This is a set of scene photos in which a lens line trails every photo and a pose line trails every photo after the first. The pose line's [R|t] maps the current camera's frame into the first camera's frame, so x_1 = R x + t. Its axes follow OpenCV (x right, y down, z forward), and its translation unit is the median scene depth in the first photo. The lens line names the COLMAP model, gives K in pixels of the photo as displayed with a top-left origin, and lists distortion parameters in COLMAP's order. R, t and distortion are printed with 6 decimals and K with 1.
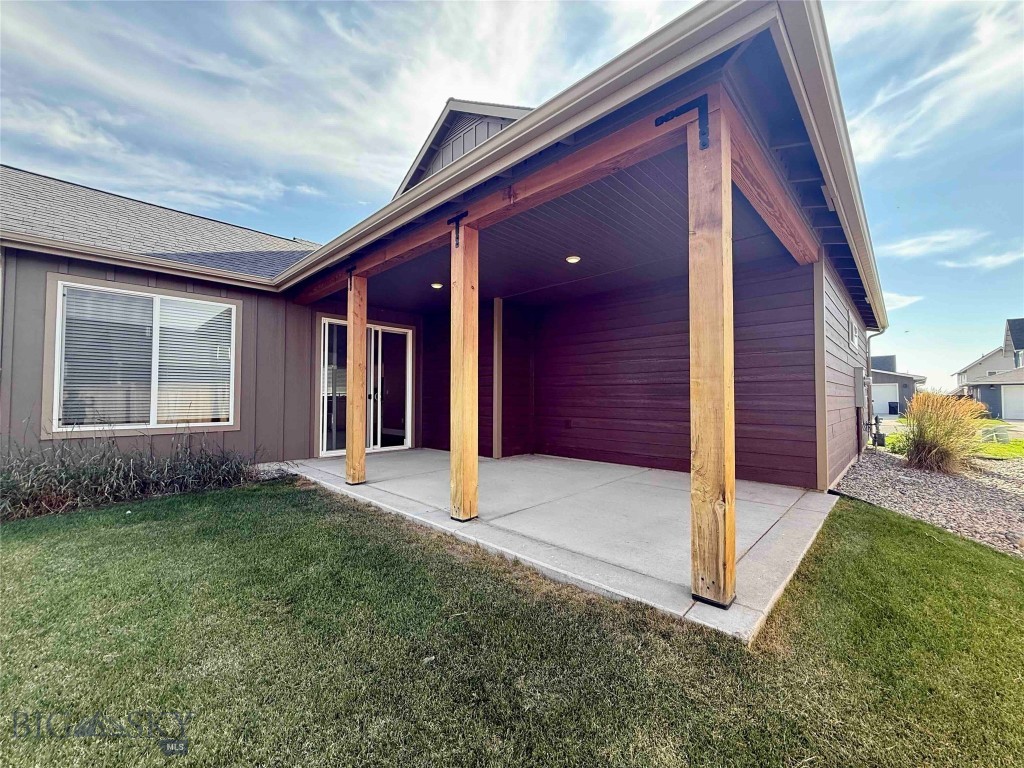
lens RADIAL K [[409.3, 0, 509.1], [0, 409.3, 386.8], [0, 0, 1]] dist [0.001456, 0.000032]
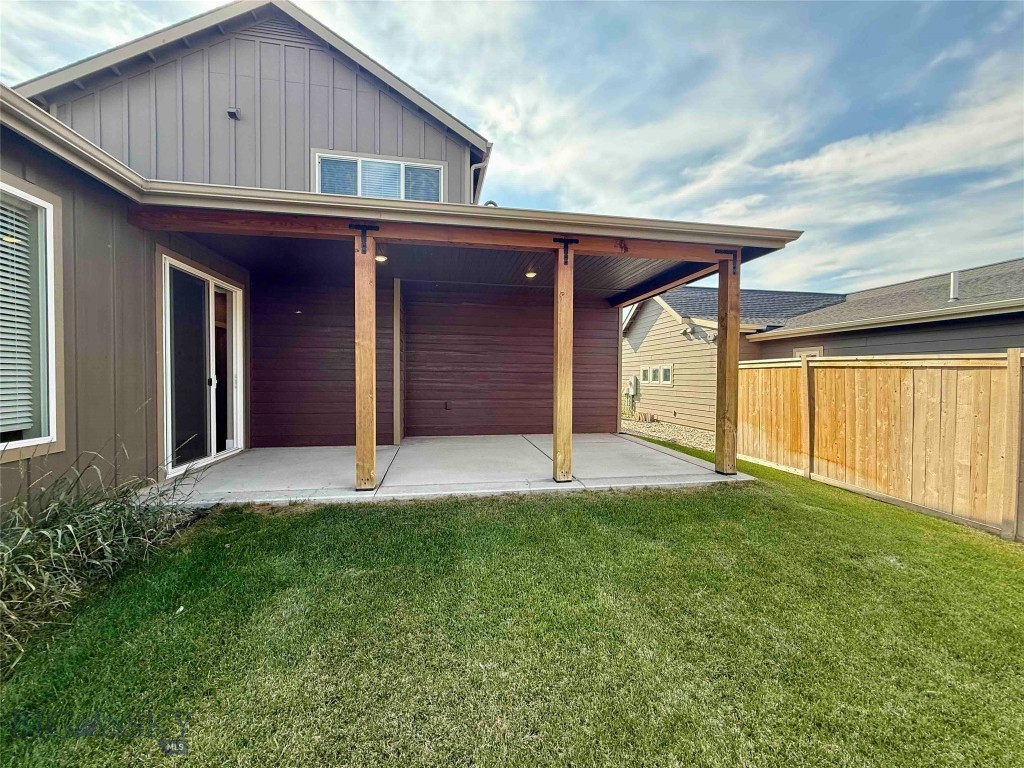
lens RADIAL K [[409.3, 0, 505.2], [0, 409.3, 383.4], [0, 0, 1]] dist [0.001456, 0.000032]
pose [[0.589564, -0.008259, 0.807679, -0.873837], [-0.027201, 0.999178, 0.030073, -0.010751], [-0.807264, -0.039699, 0.588854, 0.286256]]
